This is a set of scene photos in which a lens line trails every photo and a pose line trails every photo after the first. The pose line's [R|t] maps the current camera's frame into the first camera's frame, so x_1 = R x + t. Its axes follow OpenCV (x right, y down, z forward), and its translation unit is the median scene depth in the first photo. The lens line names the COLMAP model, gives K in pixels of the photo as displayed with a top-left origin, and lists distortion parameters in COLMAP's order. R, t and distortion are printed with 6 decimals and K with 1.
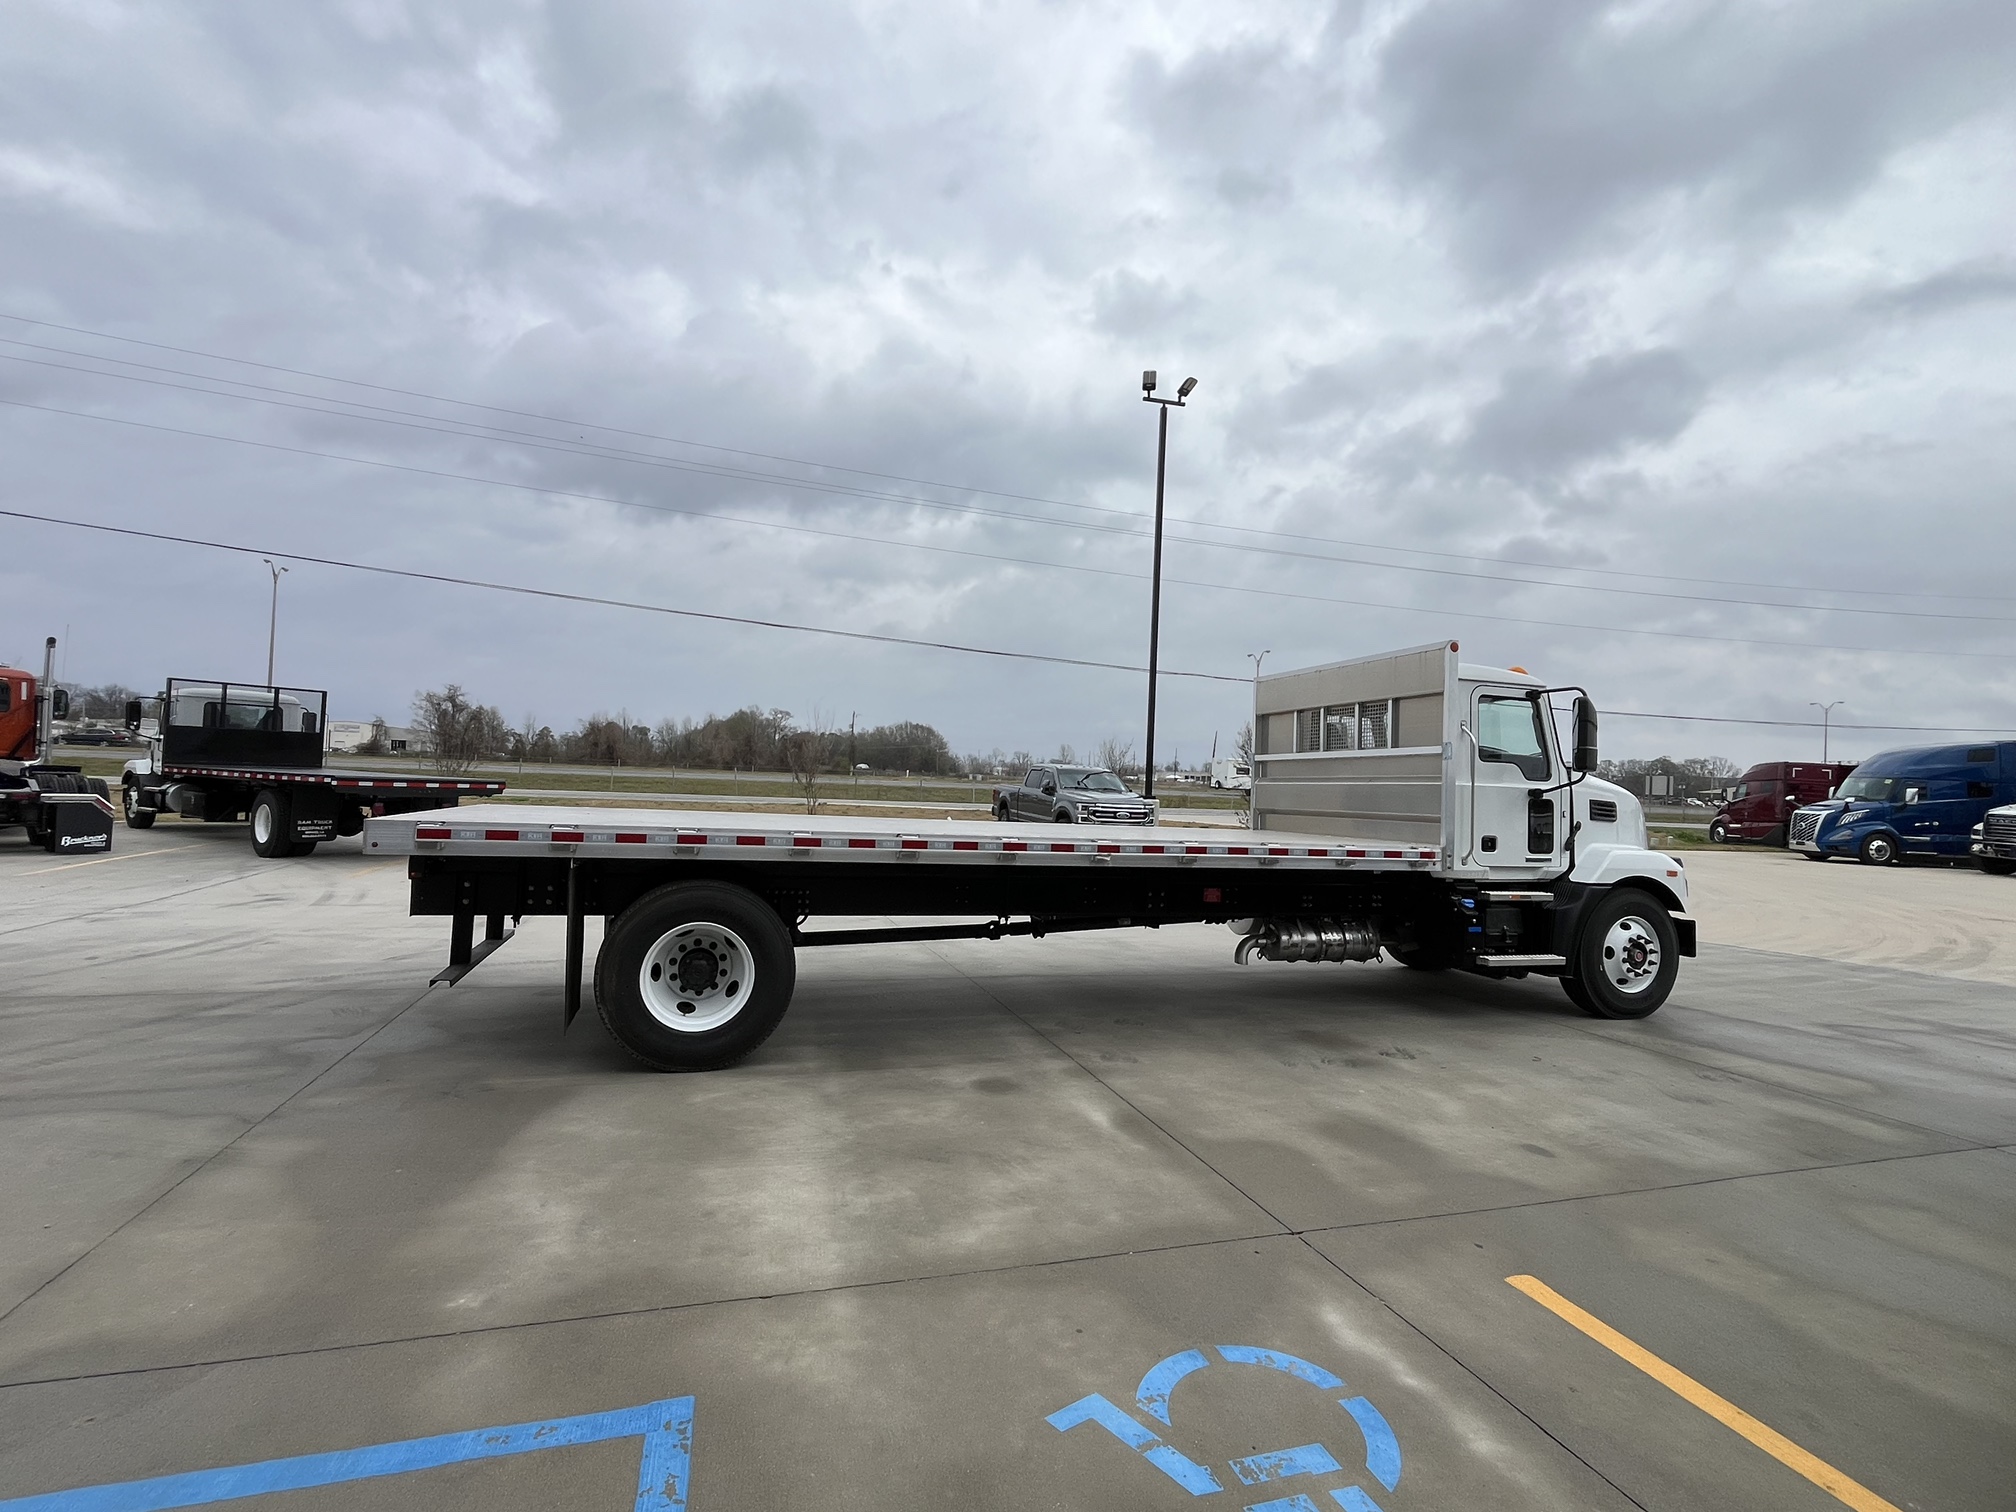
lens RADIAL K [[923.7, 0, 1005.0], [0, 923.7, 765.8], [0, 0, 1]] dist [-0.003201, -0.000189]
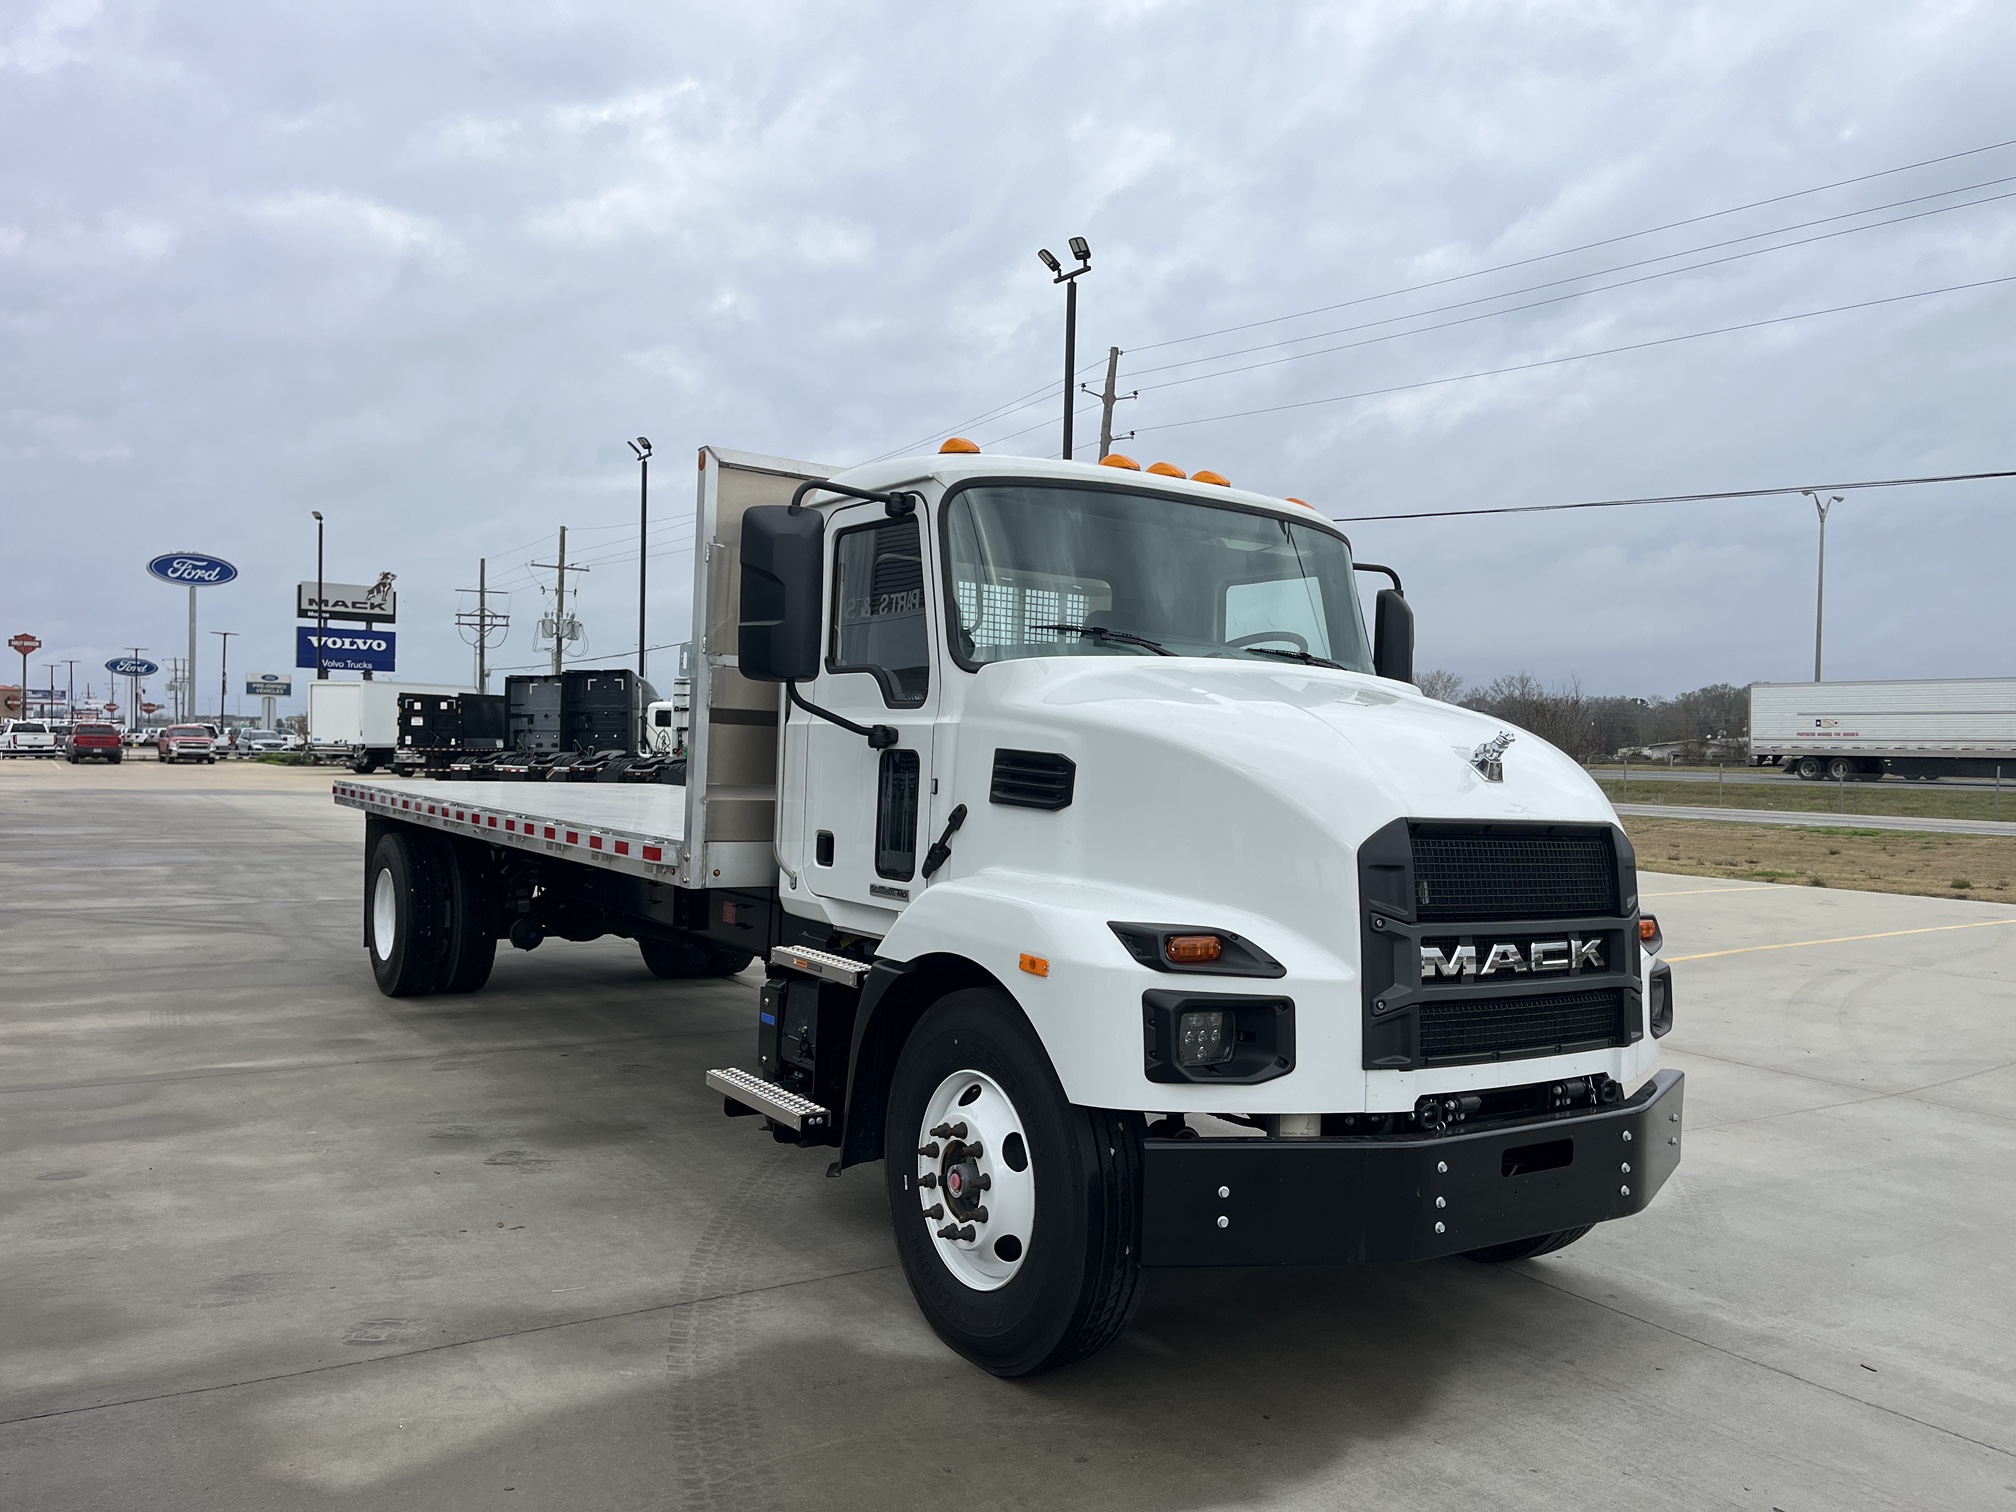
lens RADIAL K [[1544.9, 0, 1018.4], [0, 1544.9, 760.7], [0, 0, 1]] dist [0.090602, -0.125508]
pose [[0.281272, -0.024403, -0.959318, 1.389656], [0.001429, 0.999686, -0.025011, 0.063979], [0.959627, 0.005665, 0.281219, 0.928457]]
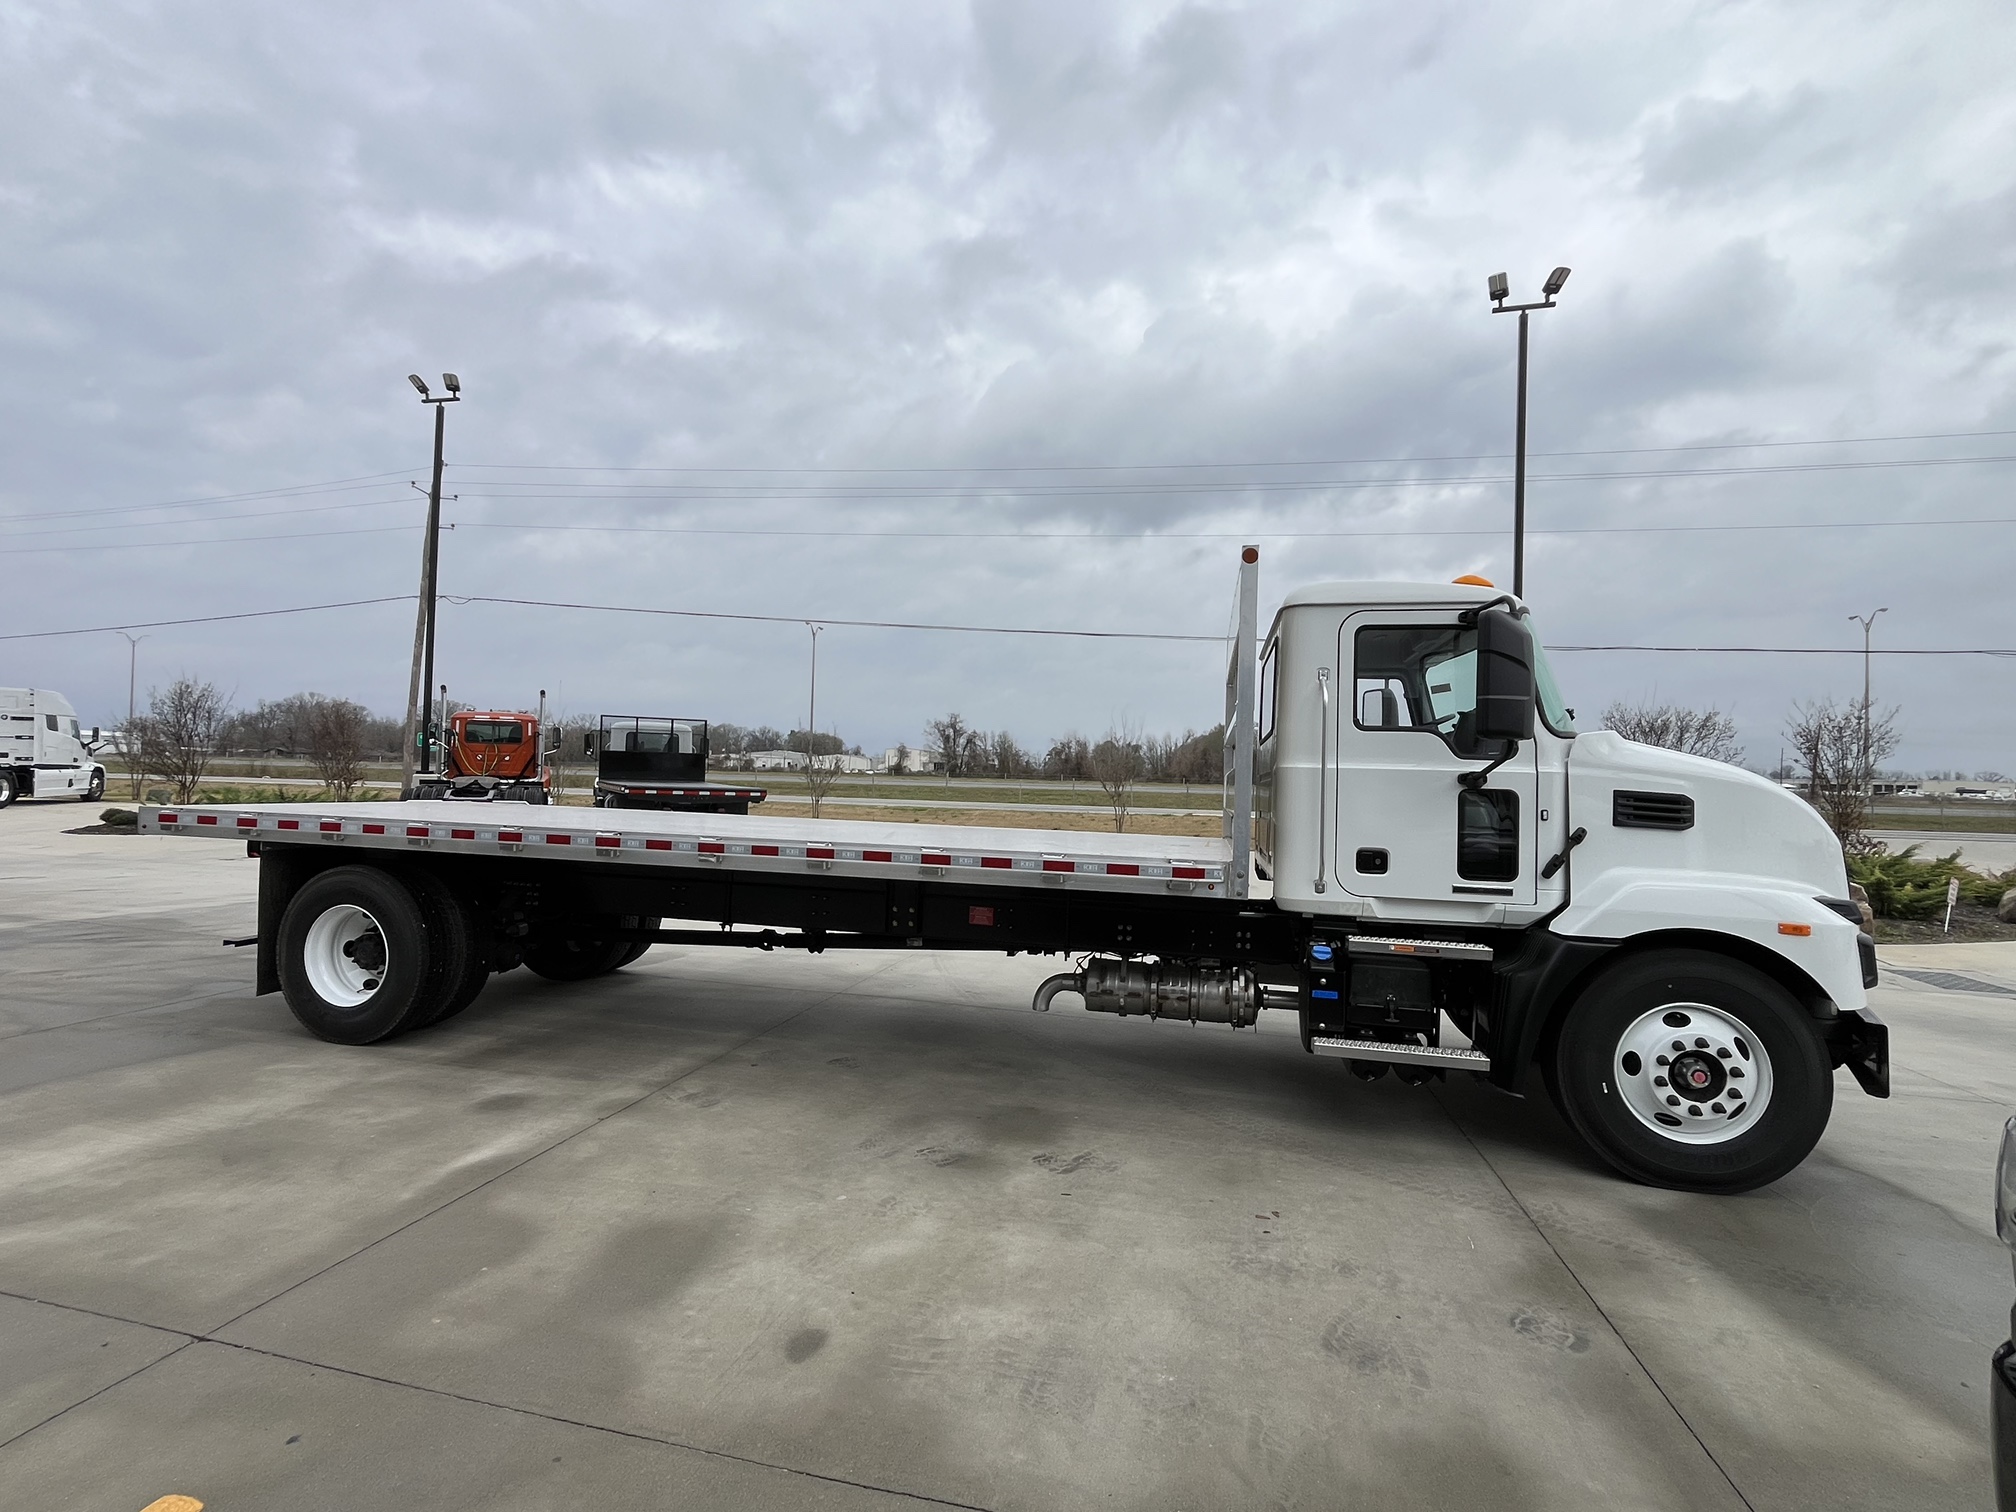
lens RADIAL K [[923.7, 0, 1005.0], [0, 923.7, 765.8], [0, 0, 1]] dist [-0.003201, -0.000189]
pose [[0.862458, -0.021969, -0.505652, 0.667978], [0.014145, 0.999714, -0.019307, 0.030278], [0.505931, 0.009499, 0.862522, 0.352769]]
